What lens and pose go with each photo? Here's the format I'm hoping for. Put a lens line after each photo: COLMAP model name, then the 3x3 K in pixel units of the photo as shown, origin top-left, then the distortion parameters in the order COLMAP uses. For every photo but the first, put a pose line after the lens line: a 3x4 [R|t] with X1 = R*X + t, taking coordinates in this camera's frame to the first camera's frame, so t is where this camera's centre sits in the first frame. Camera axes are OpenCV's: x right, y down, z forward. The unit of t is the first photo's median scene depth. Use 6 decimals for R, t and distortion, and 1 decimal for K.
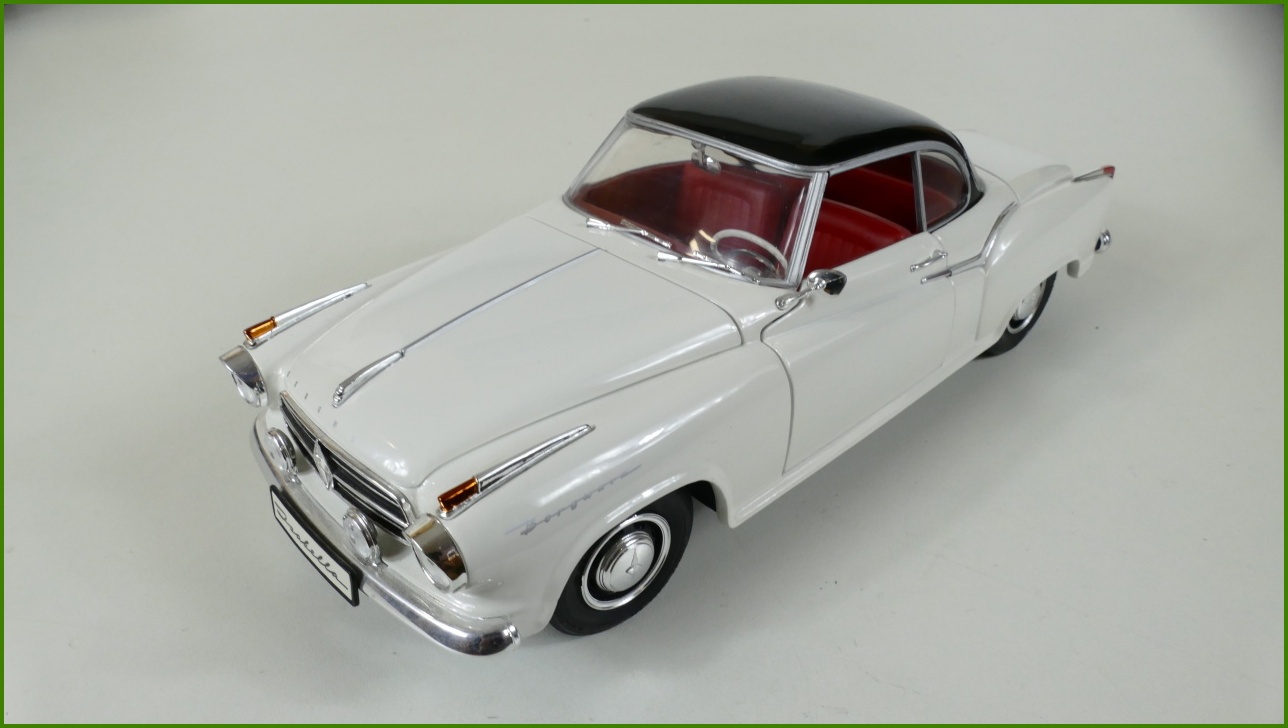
lens RADIAL K [[958.6, 0, 648.6], [0, 958.6, 352.9], [0, 0, 1]] dist [0.003932, -0.001053]
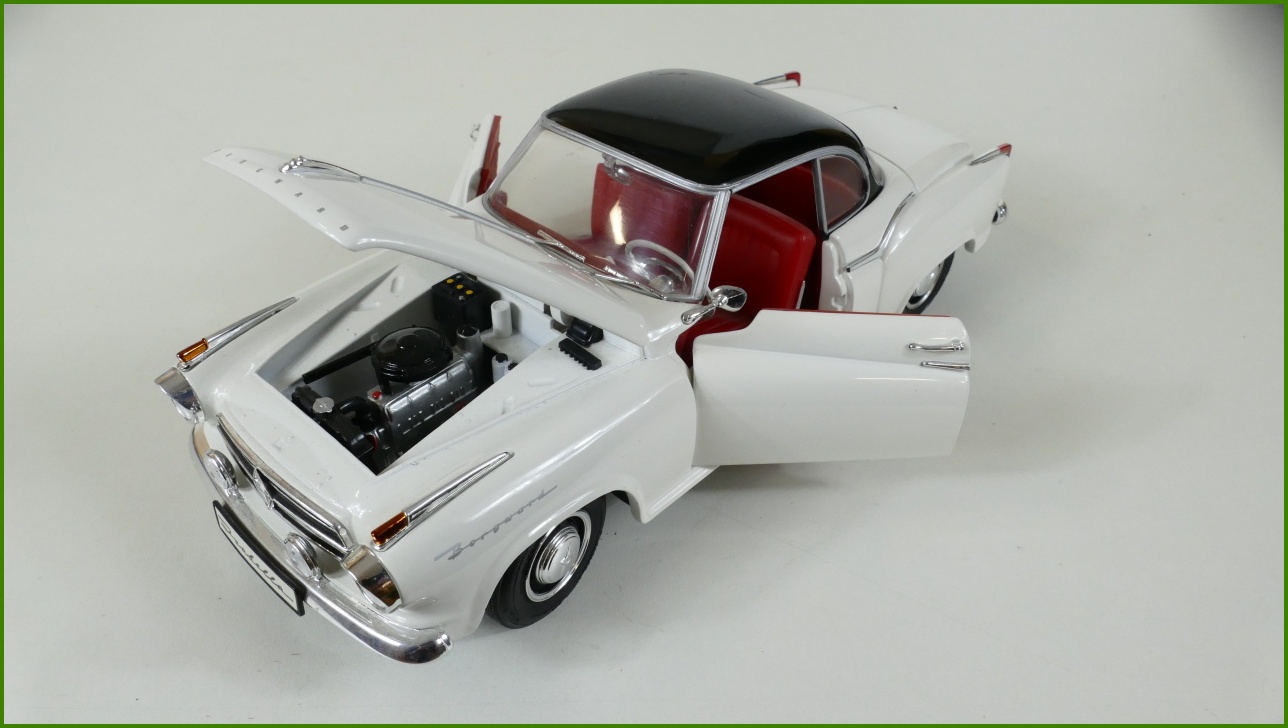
lens RADIAL K [[958.6, 0, 643.6], [0, 958.6, 371.3], [0, 0, 1]] dist [0.003932, -0.001053]
pose [[0.998061, -0.023537, 0.057619, 0.026152], [0.016618, 0.992906, 0.117736, -0.119433], [-0.059981, -0.116550, 0.991372, -0.071041]]
